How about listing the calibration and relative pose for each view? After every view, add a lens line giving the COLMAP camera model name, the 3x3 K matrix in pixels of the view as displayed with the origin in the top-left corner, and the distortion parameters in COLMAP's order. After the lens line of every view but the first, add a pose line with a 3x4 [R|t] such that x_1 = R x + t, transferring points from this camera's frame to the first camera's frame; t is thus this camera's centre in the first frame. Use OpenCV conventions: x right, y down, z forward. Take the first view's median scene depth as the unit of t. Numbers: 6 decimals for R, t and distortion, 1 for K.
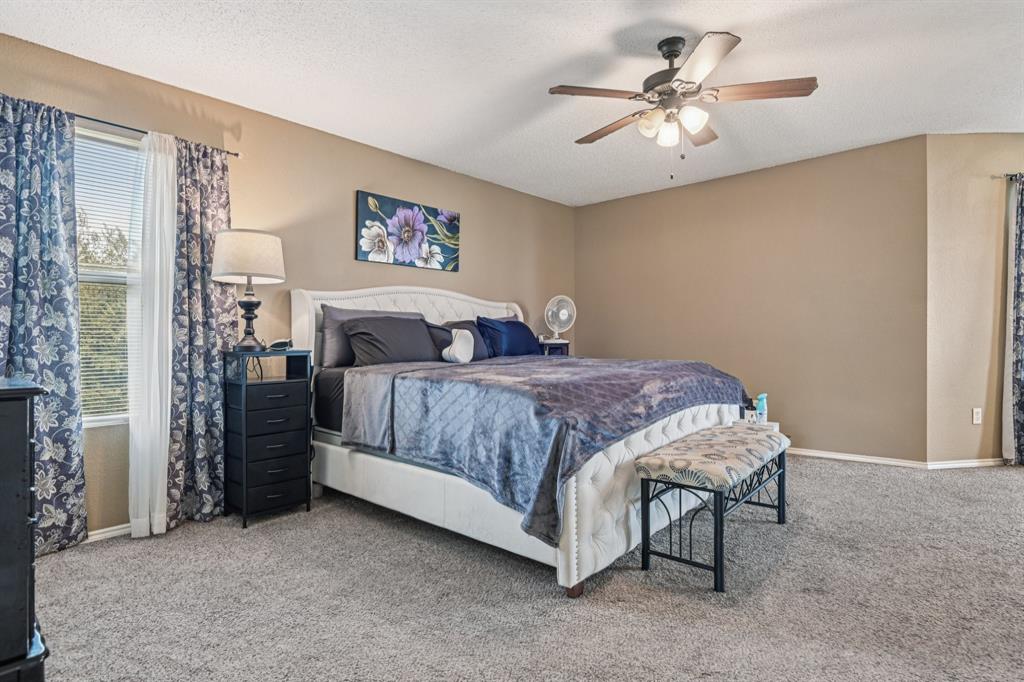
lens RADIAL K [[531.2, 0, 514.4], [0, 531.2, 334.7], [0, 0, 1]] dist [-0.034413, -0.002701]
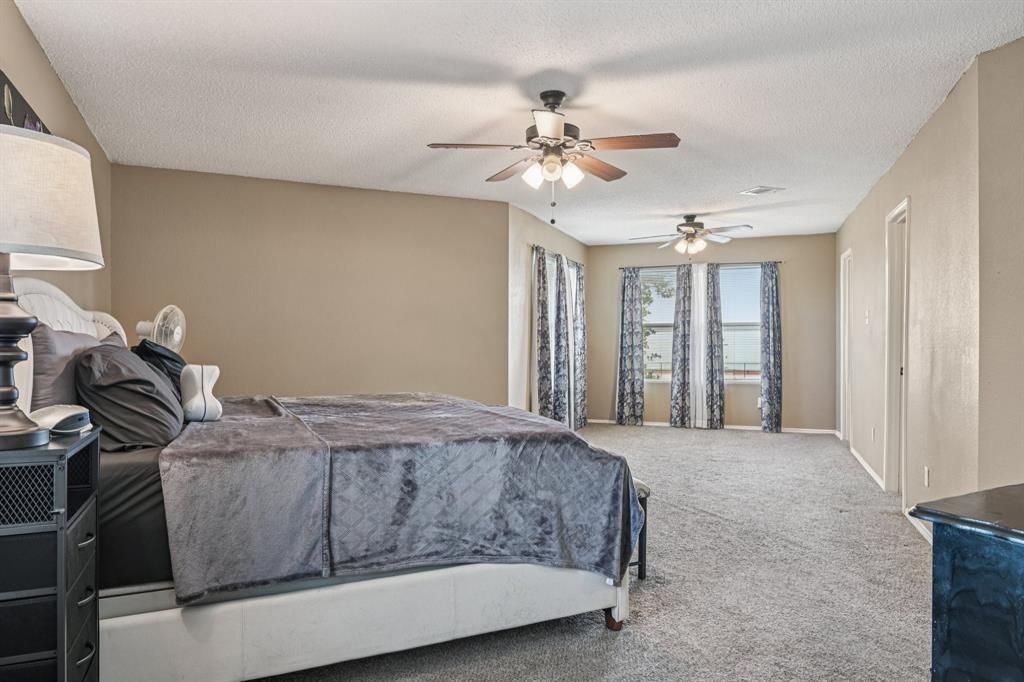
lens RADIAL K [[626.4, 0, 513.4], [0, 626.4, 346.9], [0, 0, 1]] dist [-0.006194, -0.000584]
pose [[0.411730, -0.005509, 0.911289, -0.598596], [-0.008090, 0.999920, 0.009700, -0.039158], [-0.911270, -0.011366, 0.411653, 0.370958]]
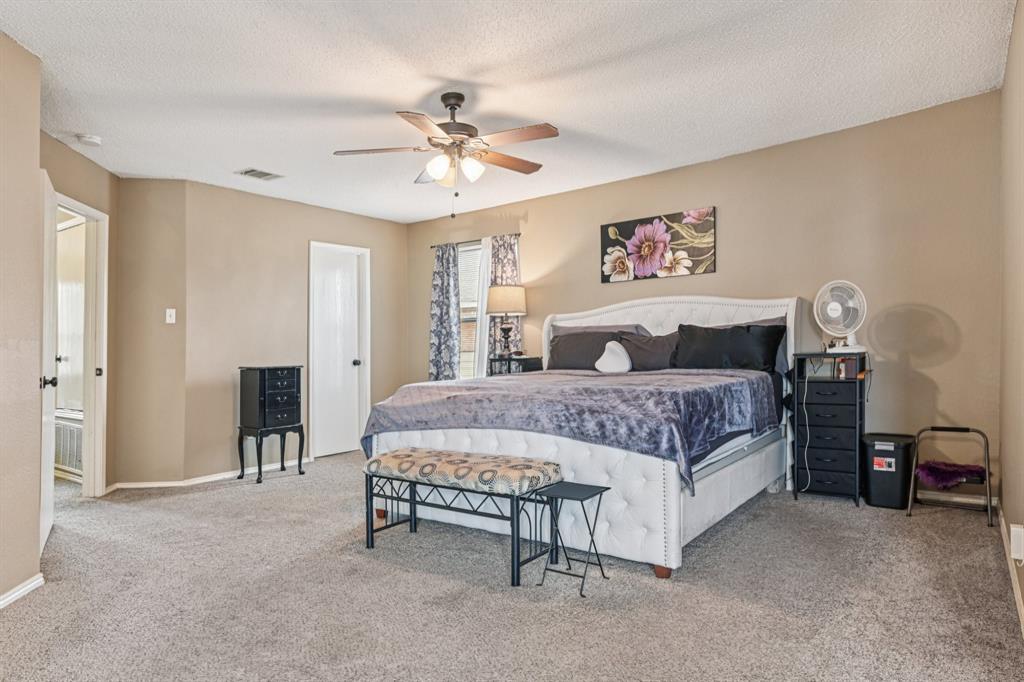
lens RADIAL K [[626.4, 0, 515.4], [0, 626.4, 339.0], [0, 0, 1]] dist [-0.006194, -0.000584]
pose [[0.043290, -0.004924, -0.999050, 1.098120], [0.031297, 0.999504, -0.003570, -0.014486], [0.998572, -0.031112, 0.043423, 0.718556]]
